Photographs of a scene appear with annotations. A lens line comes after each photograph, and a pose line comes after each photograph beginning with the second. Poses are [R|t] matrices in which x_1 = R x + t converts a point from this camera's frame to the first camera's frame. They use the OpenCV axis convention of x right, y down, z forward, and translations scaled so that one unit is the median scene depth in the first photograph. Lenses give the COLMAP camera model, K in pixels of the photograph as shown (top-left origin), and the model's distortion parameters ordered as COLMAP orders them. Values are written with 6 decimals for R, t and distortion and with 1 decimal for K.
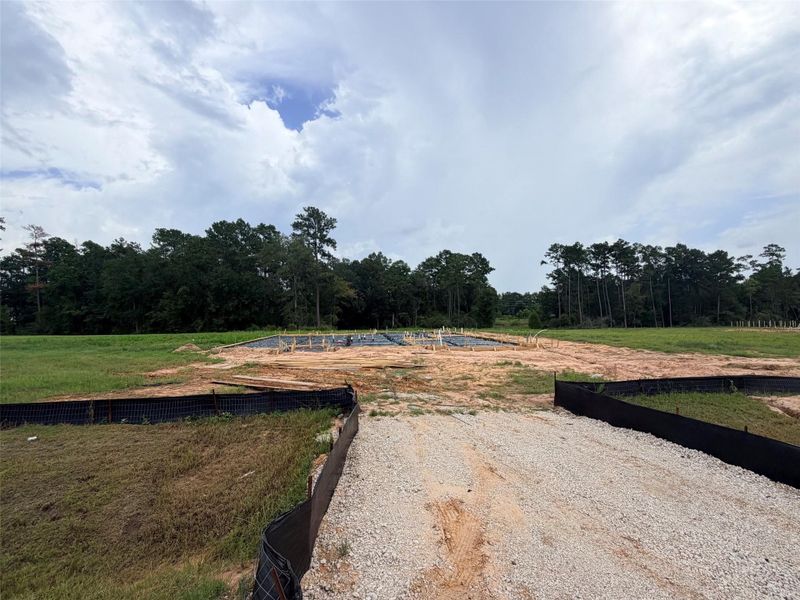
lens RADIAL K [[583.3, 0, 399.7], [0, 583.3, 320.1], [0, 0, 1]] dist [-0.003117, -0.002196]
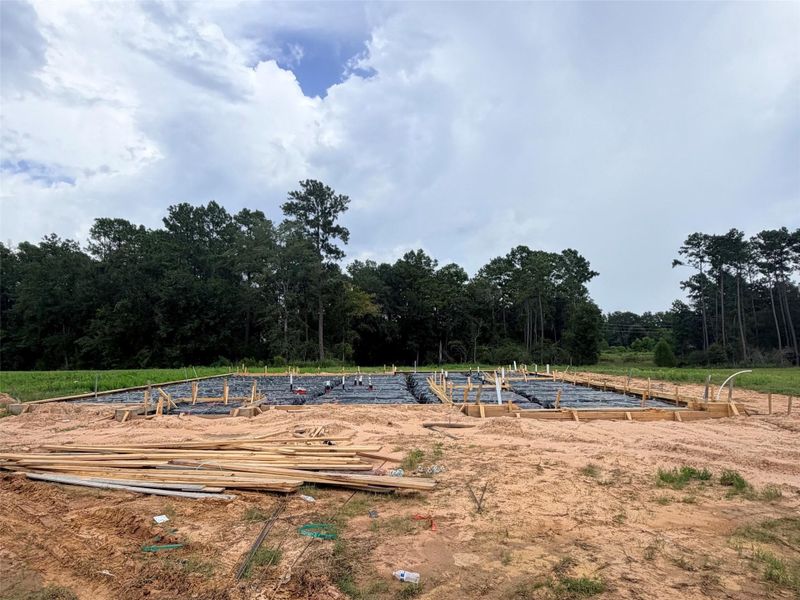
lens RADIAL K [[583.3, 0, 399.7], [0, 583.3, 320.1], [0, 0, 1]] dist [-0.003117, -0.002196]
pose [[0.989357, -0.003631, -0.145462, 0.038277], [-0.005461, 0.998058, -0.062051, 0.005024], [0.145405, 0.062185, 0.987416, 0.328874]]
